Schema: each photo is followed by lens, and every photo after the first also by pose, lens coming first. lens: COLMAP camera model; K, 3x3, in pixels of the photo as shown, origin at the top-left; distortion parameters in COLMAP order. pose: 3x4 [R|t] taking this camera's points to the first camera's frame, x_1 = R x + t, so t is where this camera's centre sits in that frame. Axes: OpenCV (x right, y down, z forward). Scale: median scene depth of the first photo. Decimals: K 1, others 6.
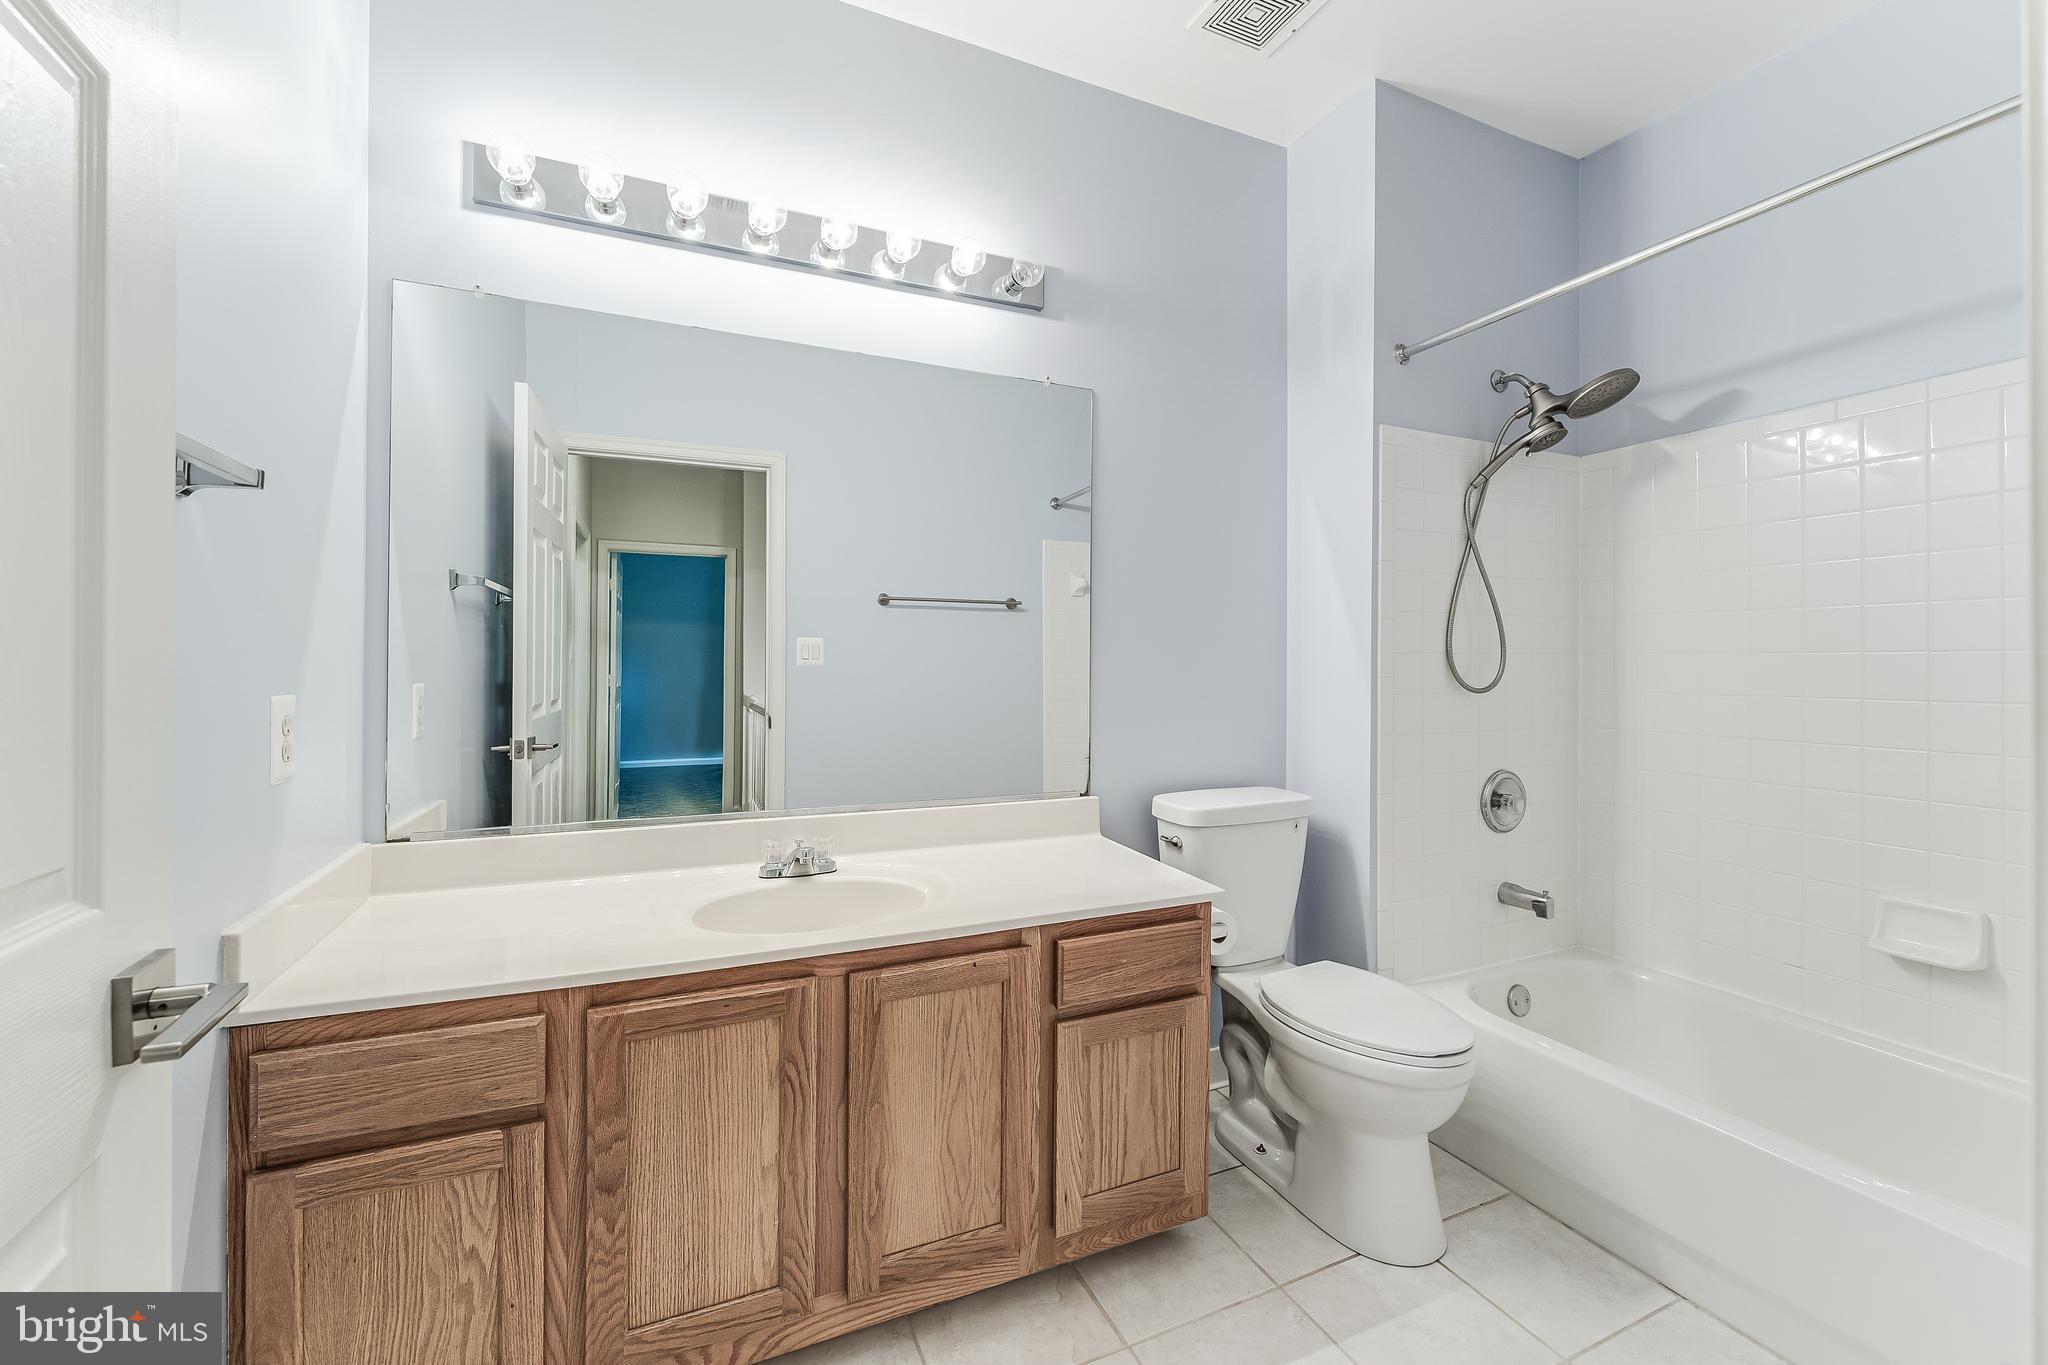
lens RADIAL K [[832.5, 0, 1024.0], [0, 832.5, 682.5], [0, 0, 1]] dist [-0.000974, -0.000110]
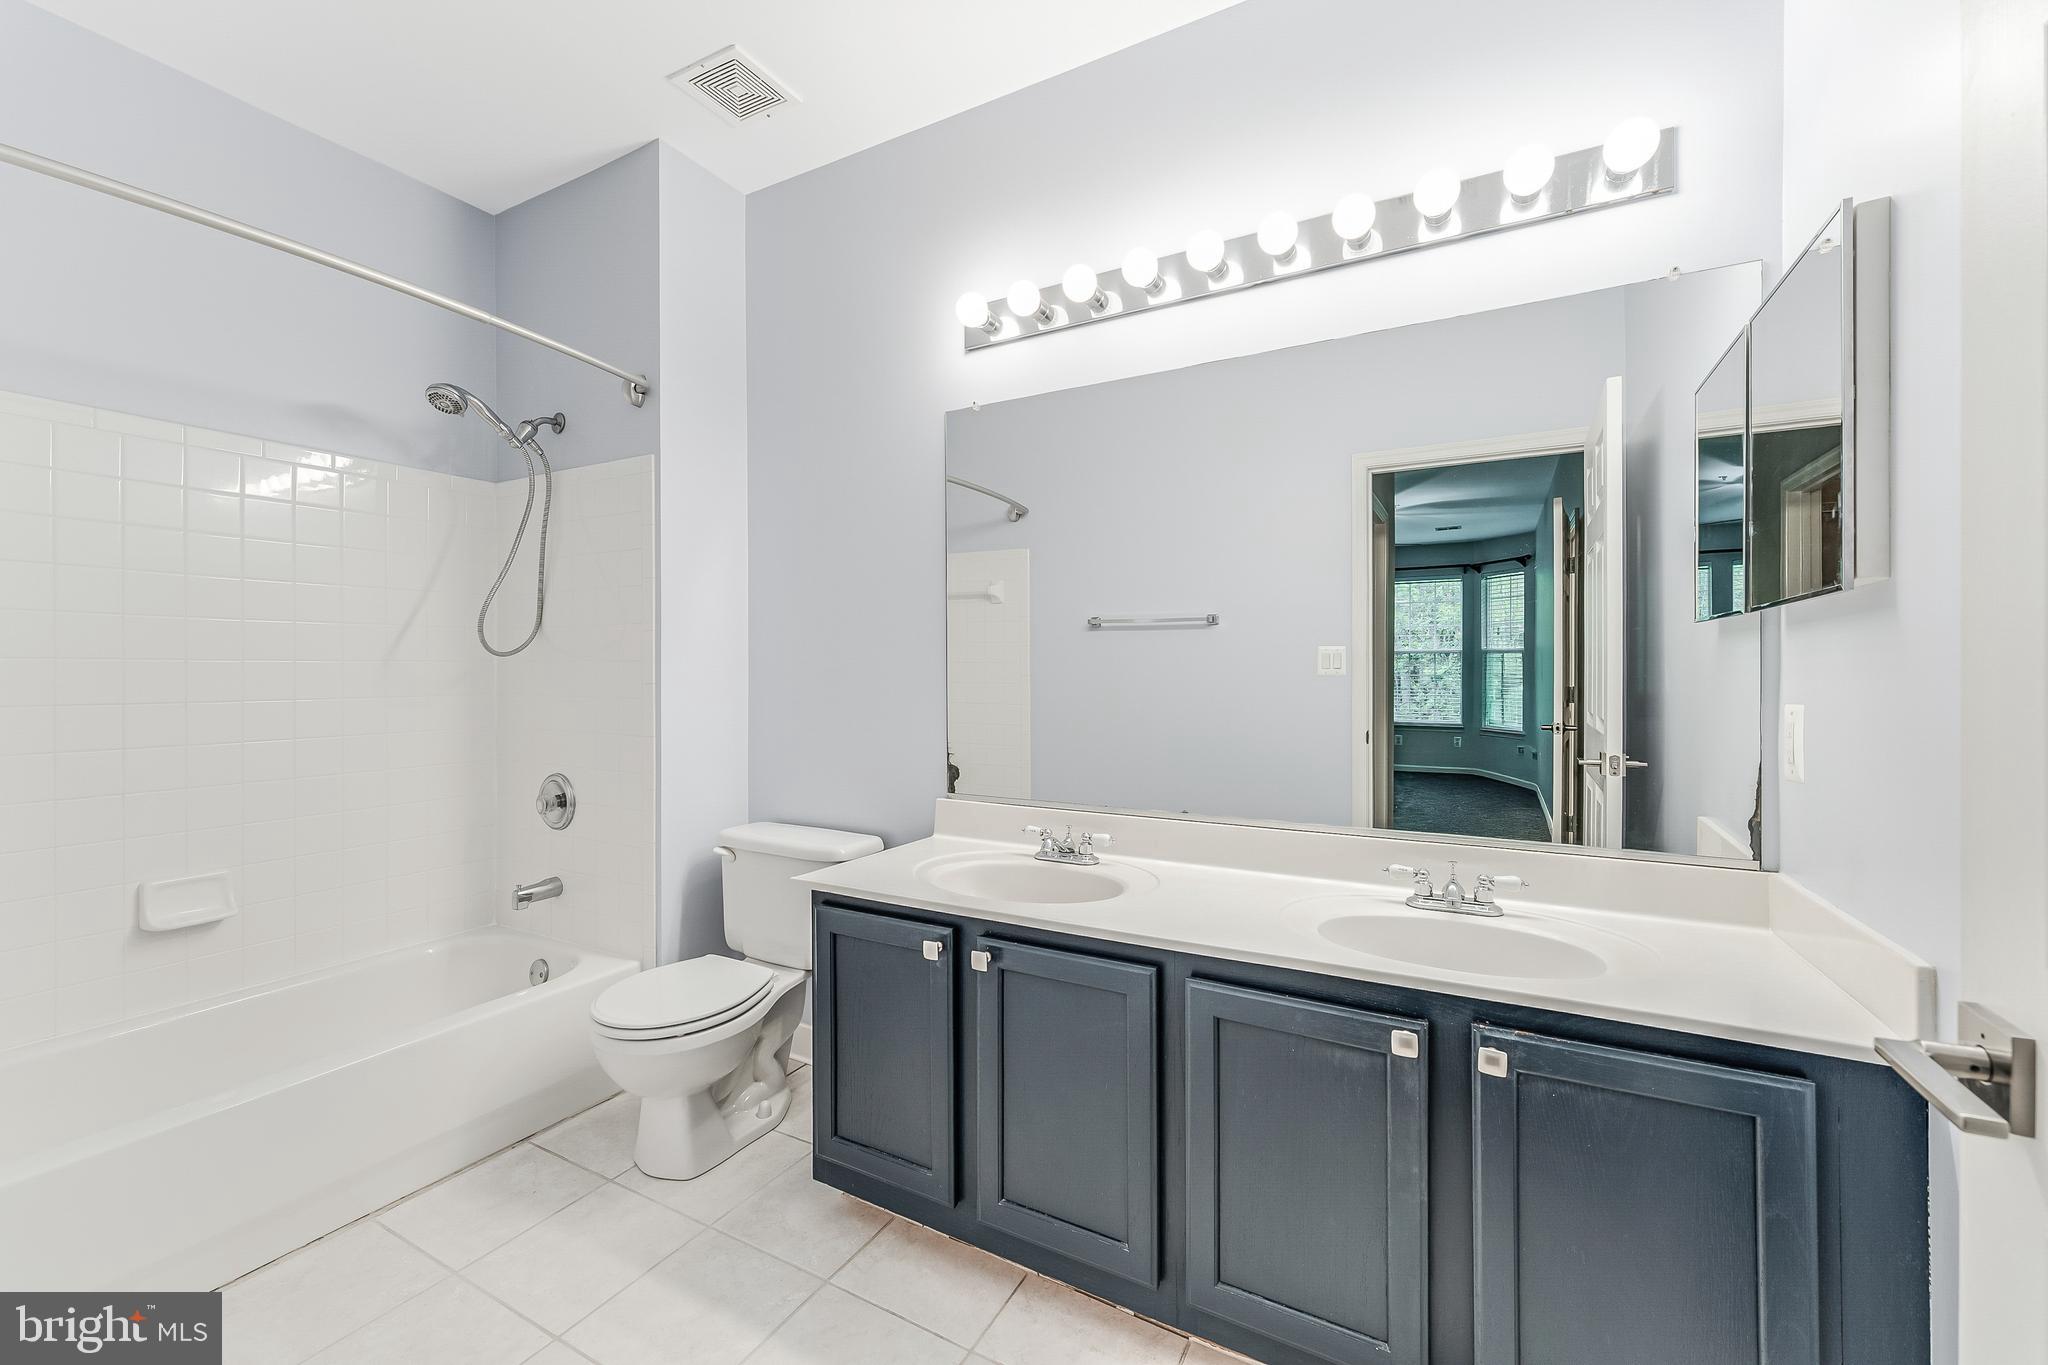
lens RADIAL K [[832.5, 0, 1024.0], [0, 832.5, 682.5], [0, 0, 1]] dist [-0.000974, -0.000110]
pose [[0.613309, -0.004992, -0.789827, 0.203832], [-0.006218, 0.999919, -0.011148, -0.000825], [0.789819, 0.011748, 0.613228, 0.089670]]
